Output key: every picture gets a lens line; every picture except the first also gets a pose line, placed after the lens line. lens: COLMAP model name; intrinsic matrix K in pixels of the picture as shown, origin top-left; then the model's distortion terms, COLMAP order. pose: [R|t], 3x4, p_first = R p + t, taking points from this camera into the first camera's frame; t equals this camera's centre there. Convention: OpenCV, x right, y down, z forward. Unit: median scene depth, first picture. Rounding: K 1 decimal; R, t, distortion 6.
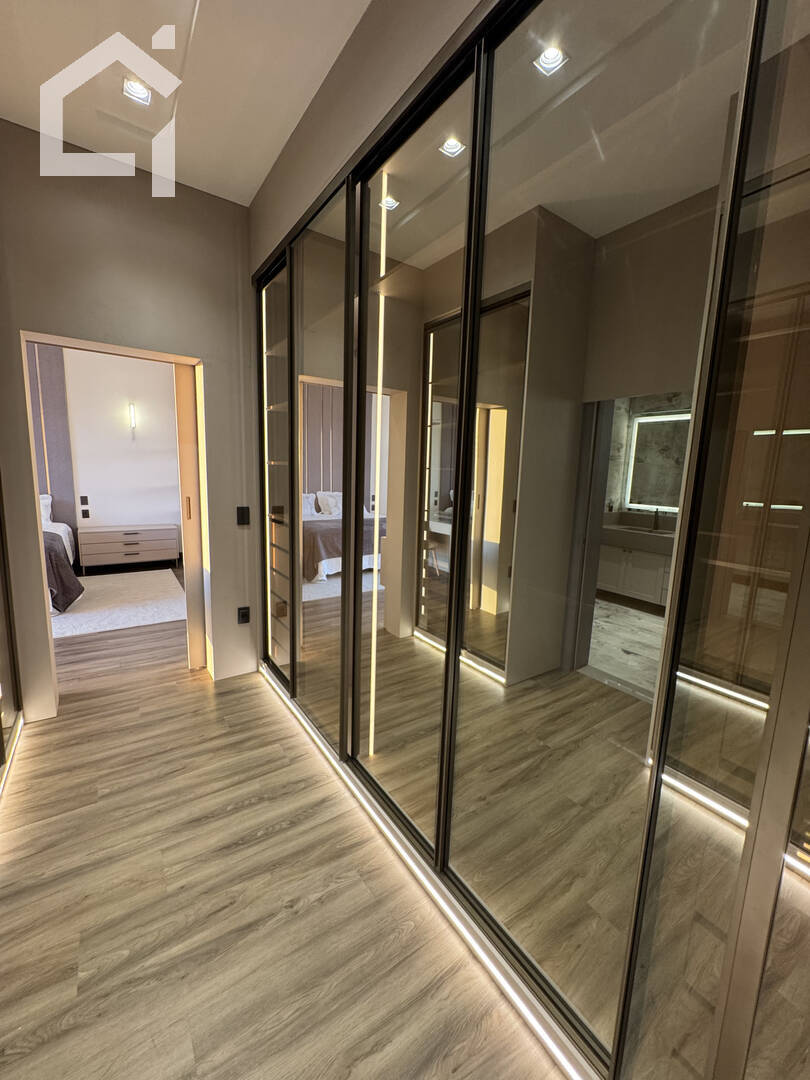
lens RADIAL K [[430.2, 0, 405.0], [0, 430.2, 540.0], [0, 0, 1]] dist [-0.008356, 0.000076]
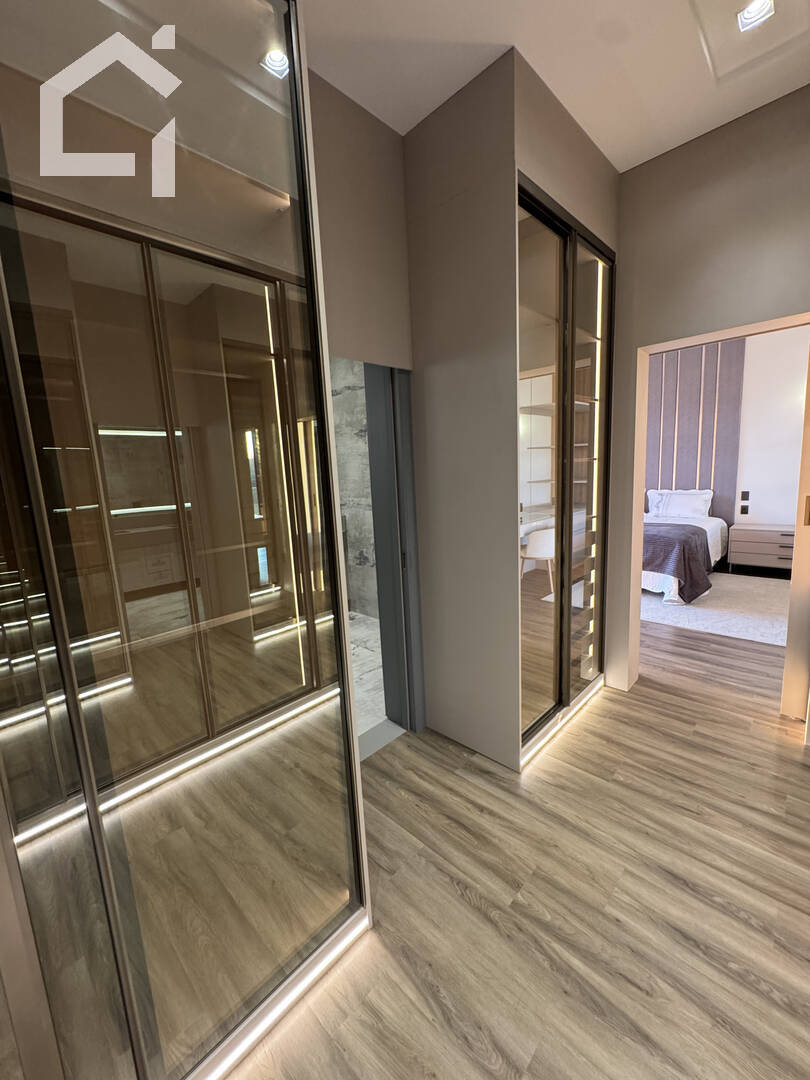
lens RADIAL K [[430.2, 0, 405.0], [0, 430.2, 540.0], [0, 0, 1]] dist [-0.008356, 0.000076]
pose [[0.184177, 0.108046, -0.976936, 0.141329], [-0.092125, 0.991462, 0.092284, -0.032794], [0.978566, 0.073003, 0.192558, 0.208925]]
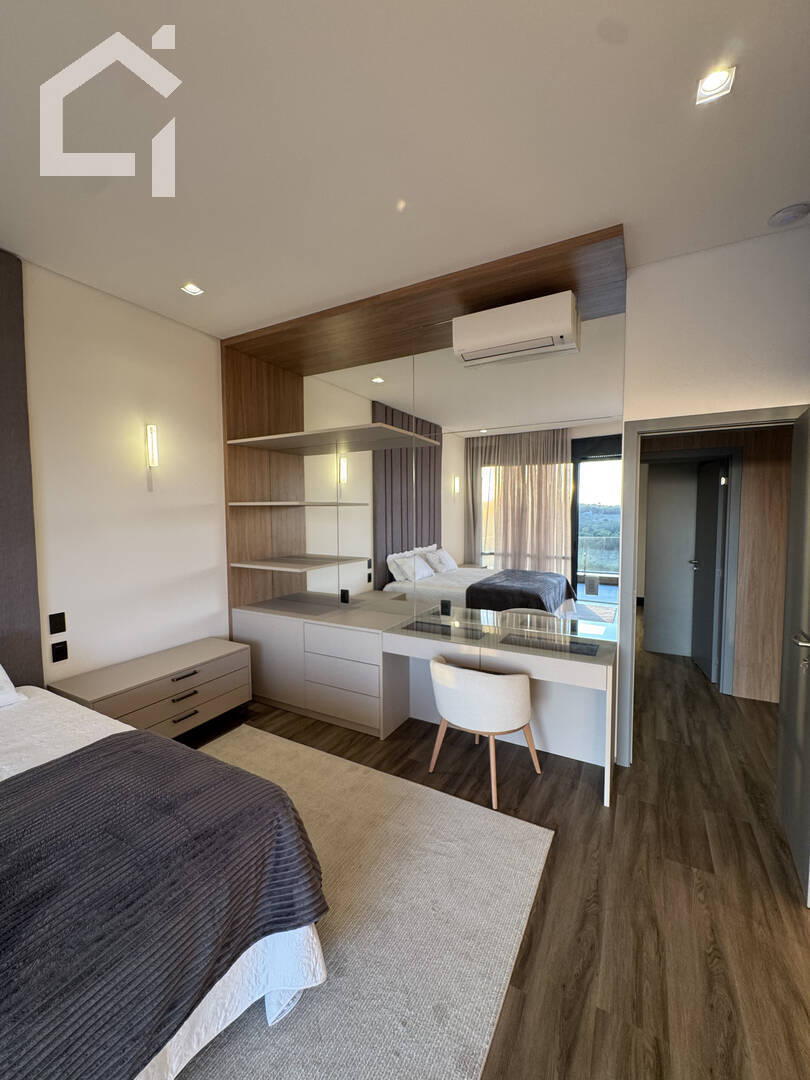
lens RADIAL K [[430.2, 0, 405.0], [0, 430.2, 540.0], [0, 0, 1]] dist [-0.008356, 0.000076]
pose [[0.898843, -0.069034, 0.432801, -1.574283], [0.107046, 0.992189, -0.064055, -0.289333], [-0.424998, 0.103905, 0.899211, 1.080046]]
